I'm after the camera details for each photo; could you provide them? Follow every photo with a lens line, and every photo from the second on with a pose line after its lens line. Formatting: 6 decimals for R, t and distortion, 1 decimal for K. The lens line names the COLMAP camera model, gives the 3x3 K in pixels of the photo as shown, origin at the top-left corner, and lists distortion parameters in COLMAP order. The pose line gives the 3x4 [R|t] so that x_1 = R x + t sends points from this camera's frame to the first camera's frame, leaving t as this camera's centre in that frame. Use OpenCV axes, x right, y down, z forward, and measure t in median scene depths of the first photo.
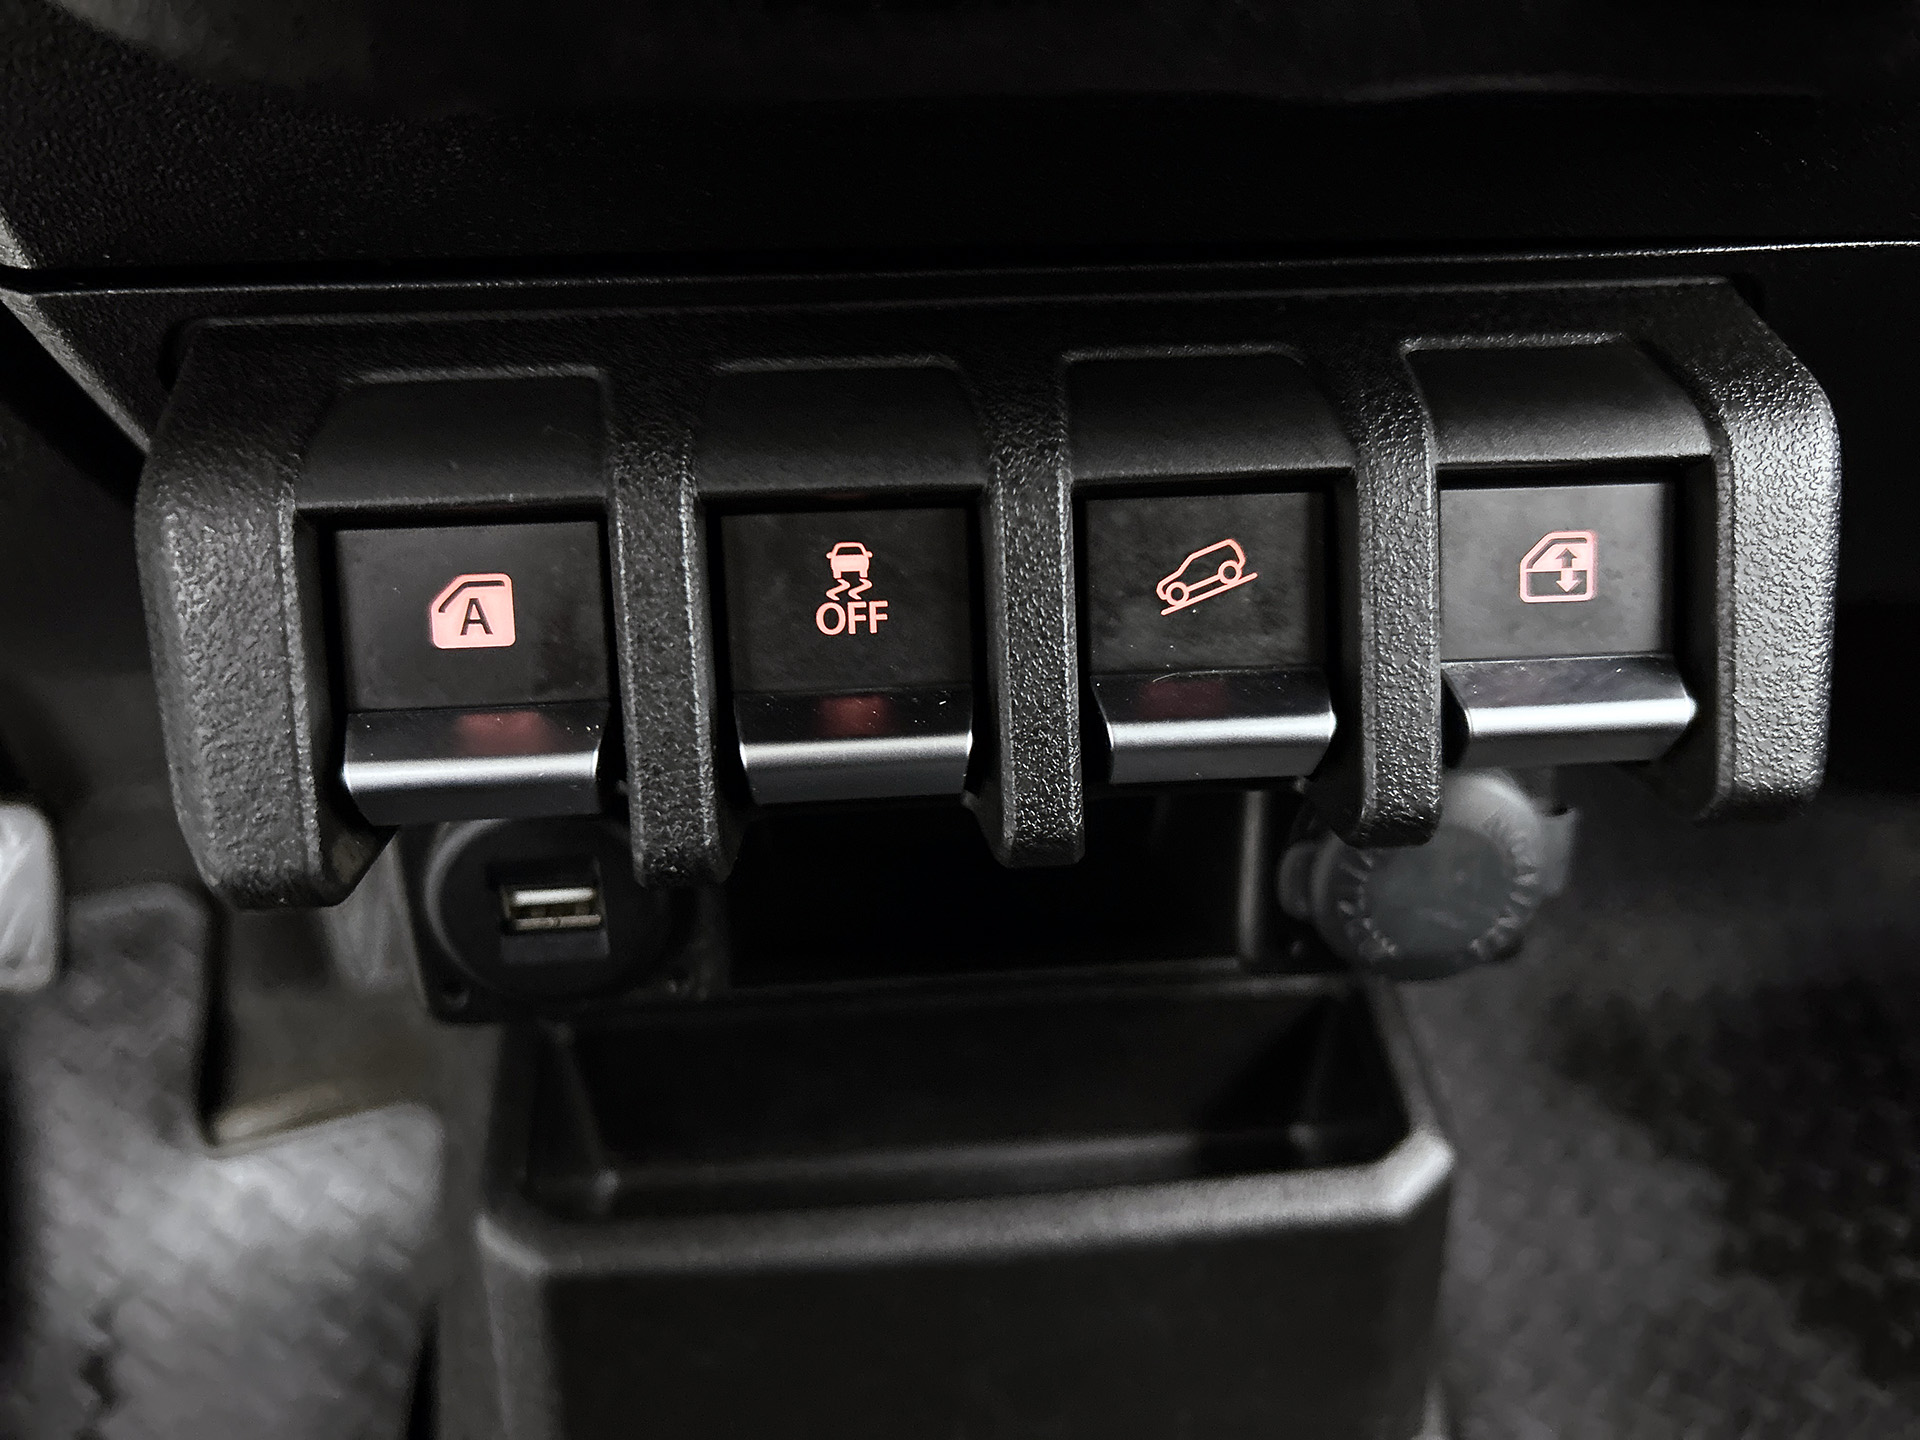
lens RADIAL K [[1494.4, 0, 967.5], [0, 1494.4, 719.7], [0, 0, 1]] dist [0.011382, -0.036636]
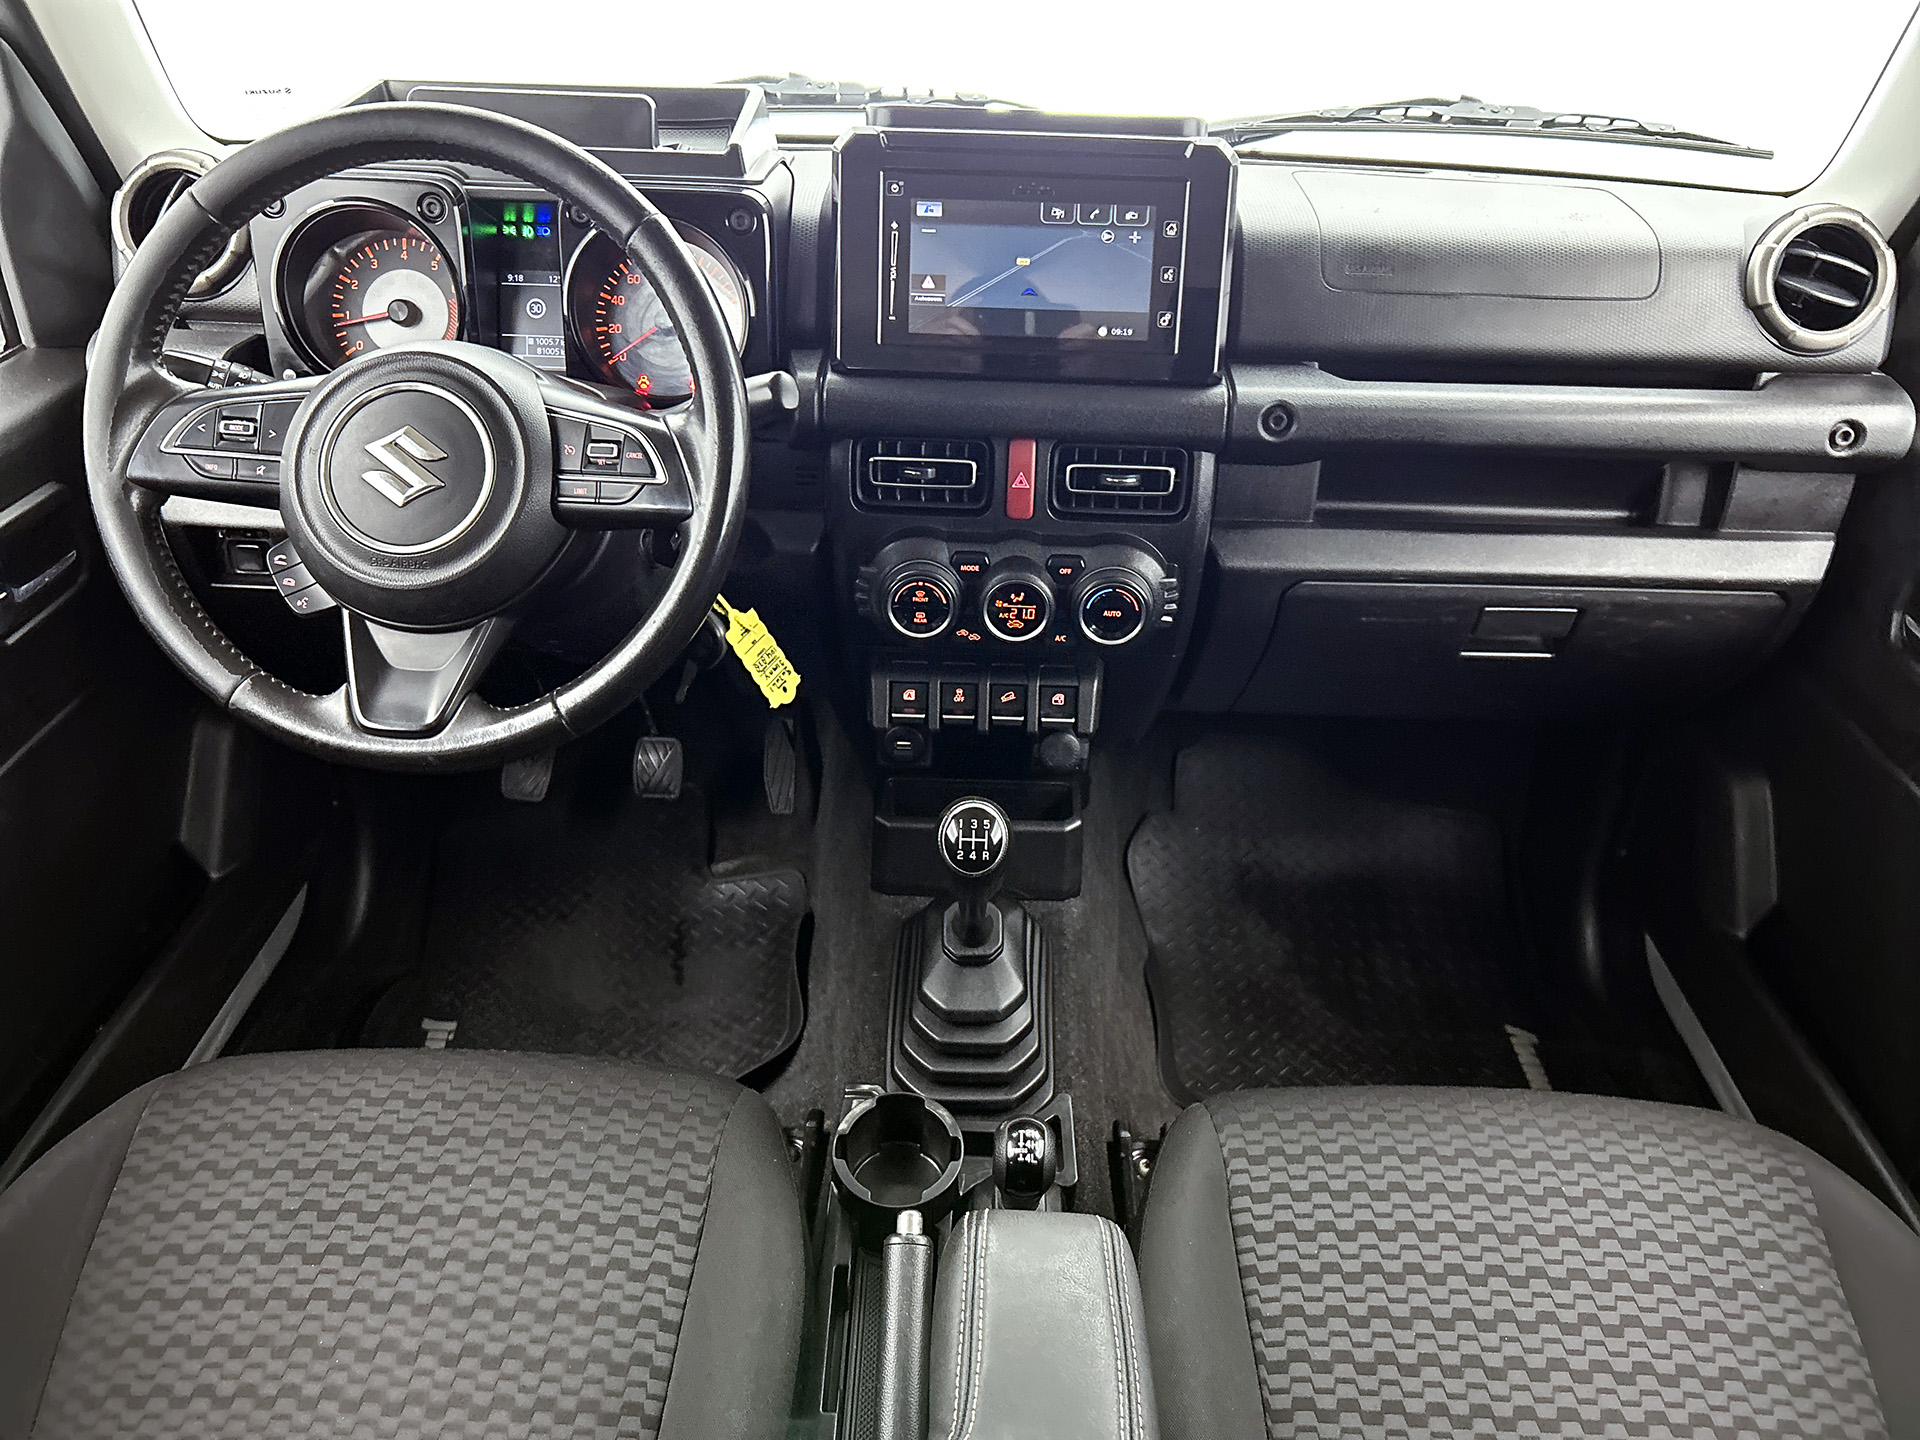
lens RADIAL K [[1439.9, 0, 990.2], [0, 1439.9, 716.9], [0, 0, 1]] dist [0.033157, -0.052510]
pose [[0.994380, 0.076078, -0.073625, 0.593345], [-0.078805, 0.996280, -0.034860, 0.249896], [0.070699, 0.040467, 0.996677, -5.955628]]
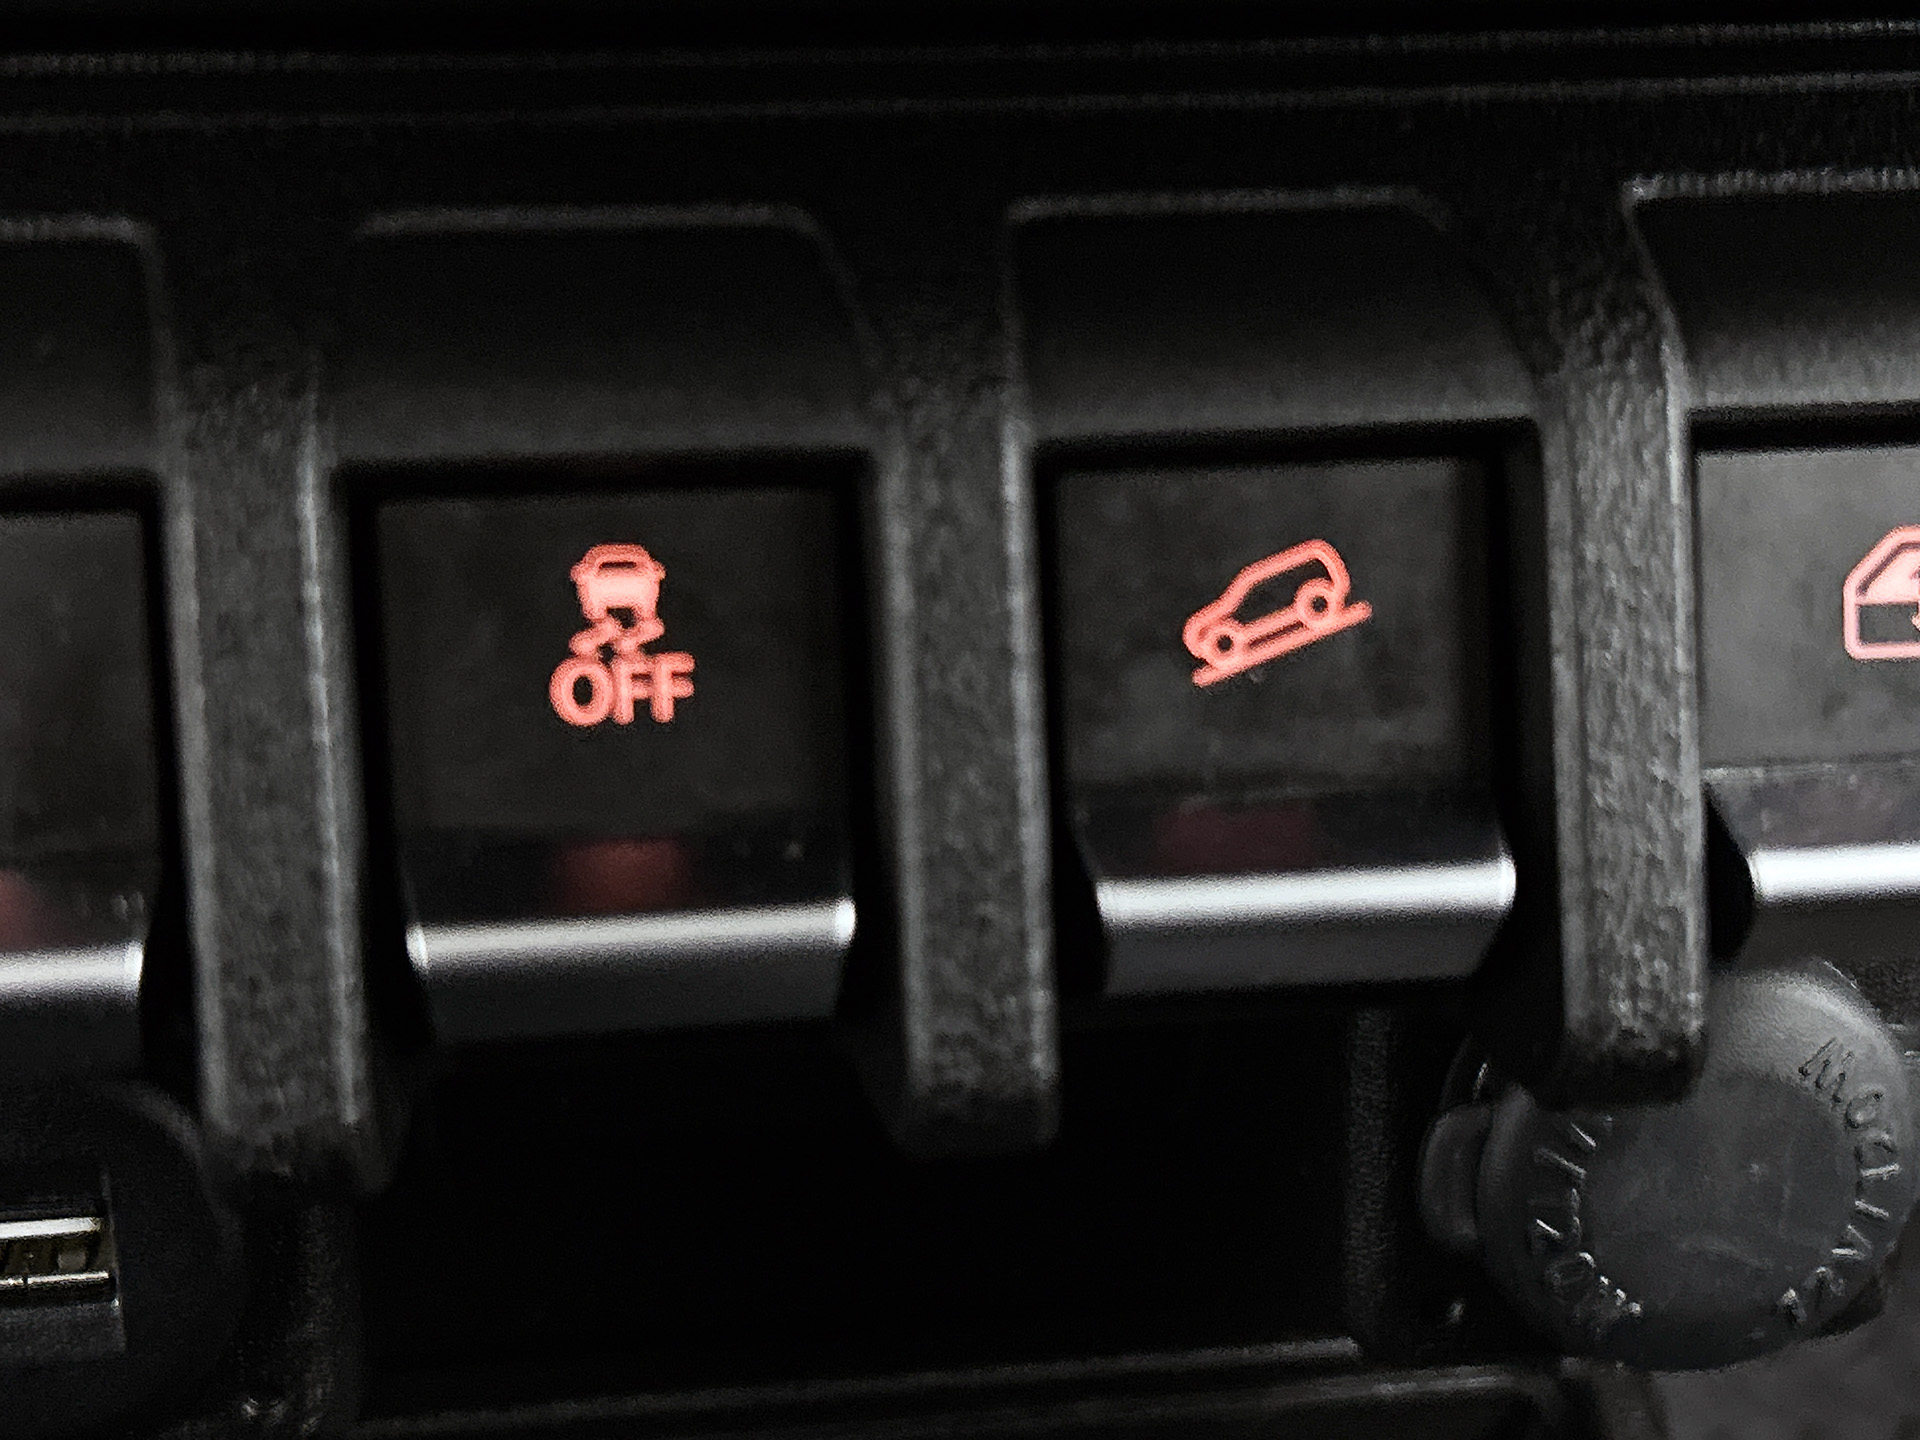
lens RADIAL K [[2938.5, 0, 974.3], [0, 2938.5, 735.7], [0, 0, 1]] dist [0.078546, 0.000000]
pose [[0.998529, -0.005227, 0.053964, -0.008204], [0.007798, 0.998839, -0.047545, -0.000857], [-0.053653, 0.047896, 0.997410, -0.061740]]
